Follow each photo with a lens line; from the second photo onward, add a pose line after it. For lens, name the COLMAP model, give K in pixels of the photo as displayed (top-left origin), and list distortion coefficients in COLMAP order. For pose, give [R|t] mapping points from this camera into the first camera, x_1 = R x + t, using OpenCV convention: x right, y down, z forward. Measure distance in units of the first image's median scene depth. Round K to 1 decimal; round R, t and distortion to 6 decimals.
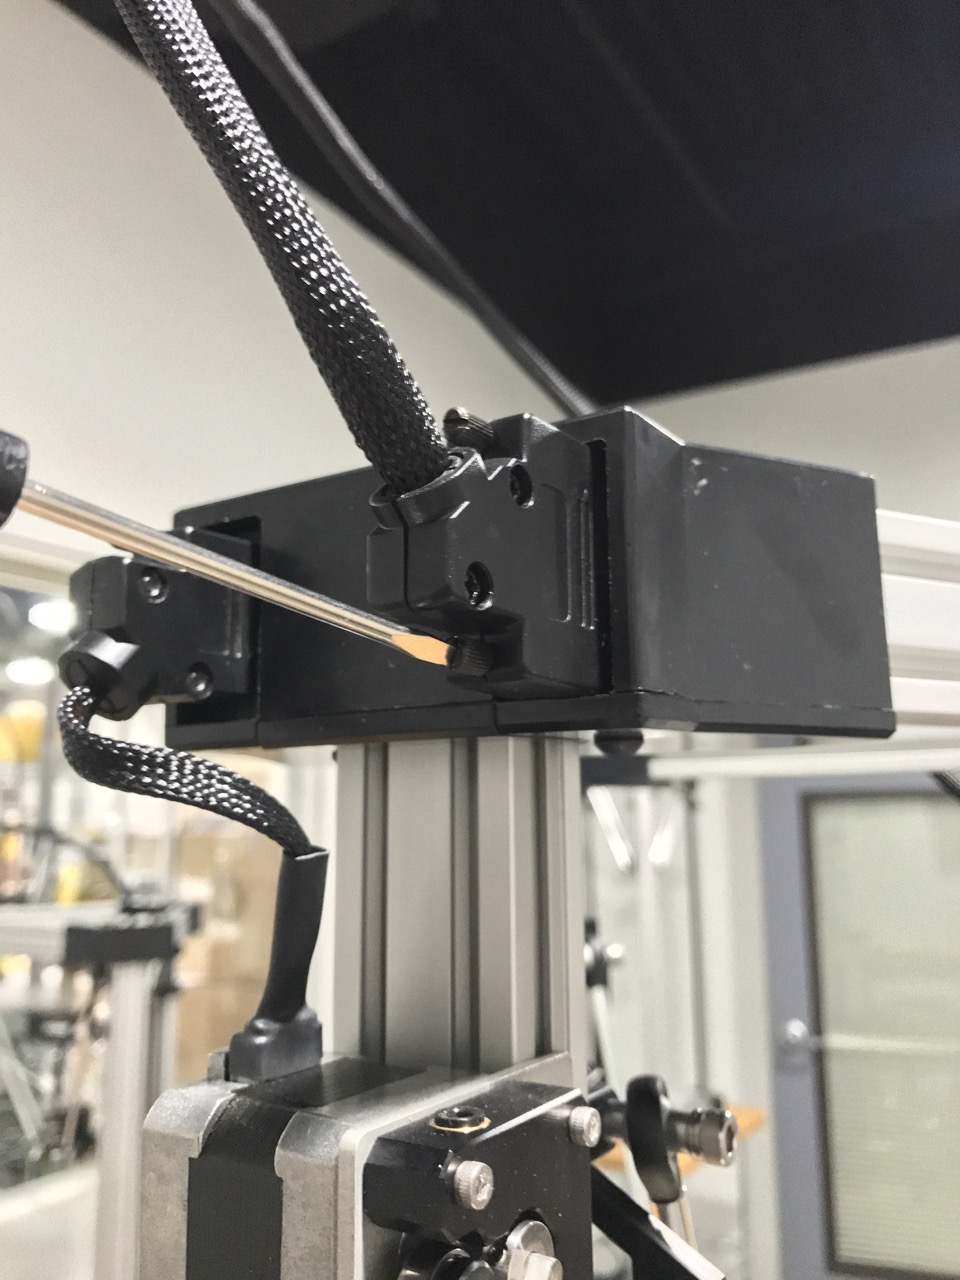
lens RADIAL K [[1091.6, 0, 491.7], [0, 1091.6, 635.5], [0, 0, 1]] dist [-0.006322, -0.001363]
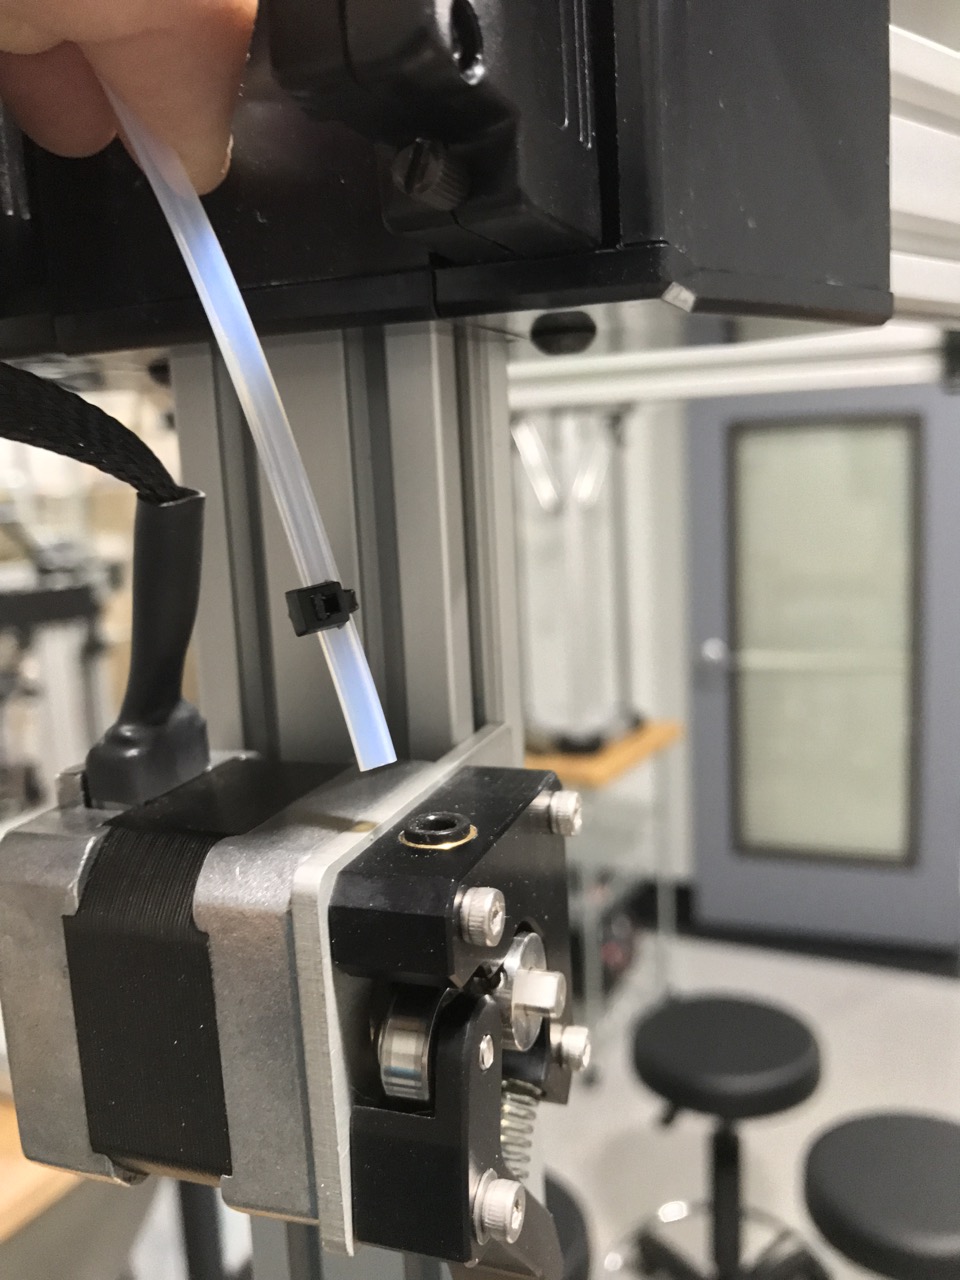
lens RADIAL K [[1055.7, 0, 480.0], [0, 1055.7, 640.0], [0, 0, 1]] dist [-0.035362, 0.001611]
pose [[0.971926, -0.075911, 0.222704, -0.147733], [0.001905, 0.949032, 0.315172, 0.082790], [-0.235279, -0.305900, 0.922534, 0.343123]]
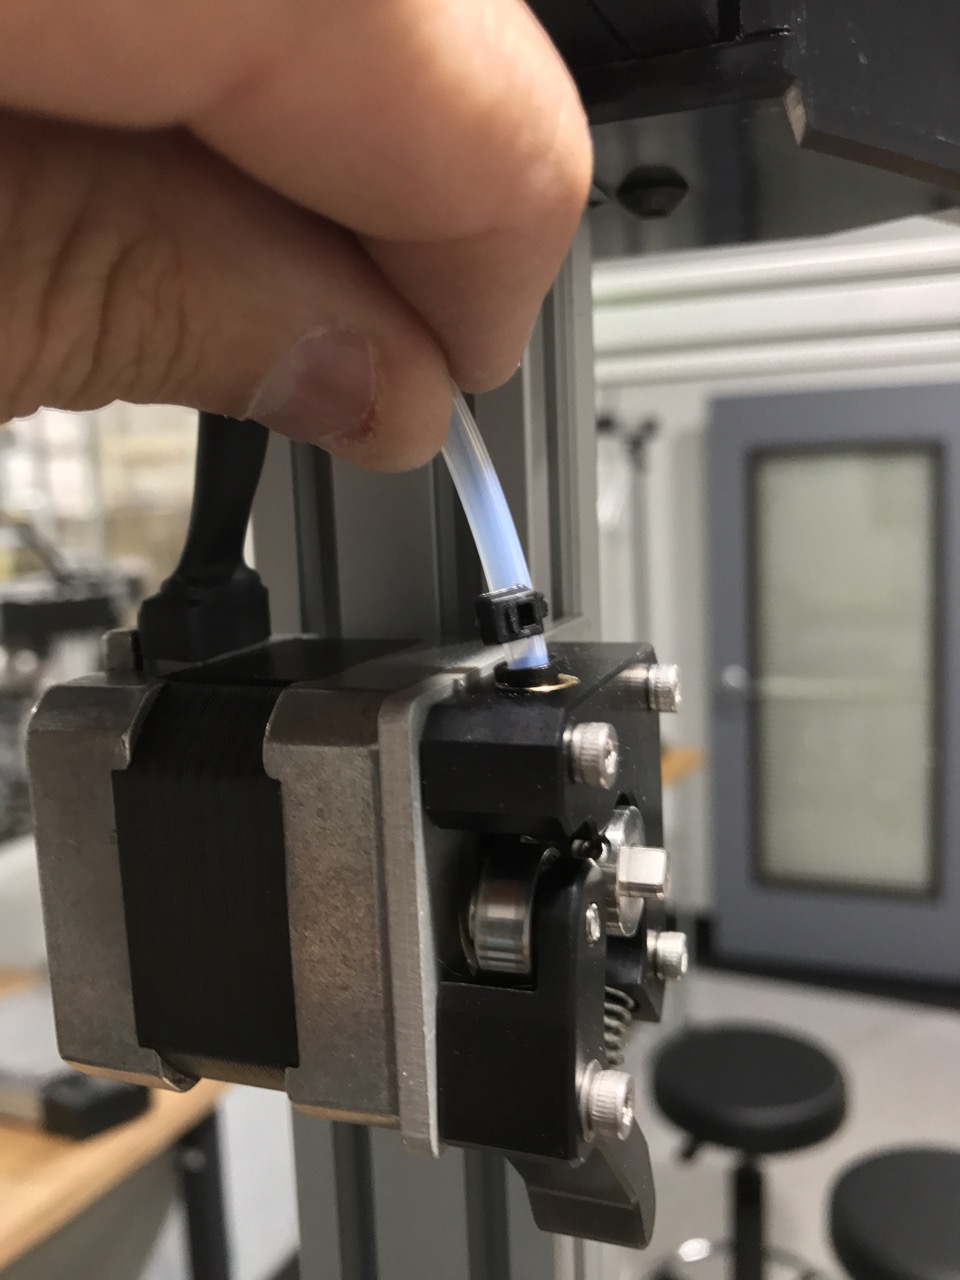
lens RADIAL K [[1055.7, 0, 480.0], [0, 1055.7, 640.0], [0, 0, 1]] dist [-0.035362, 0.001611]
pose [[0.975380, -0.060590, 0.212044, -0.192358], [-0.002026, 0.959015, 0.283349, 0.226613], [-0.220522, -0.276803, 0.935281, 0.386001]]
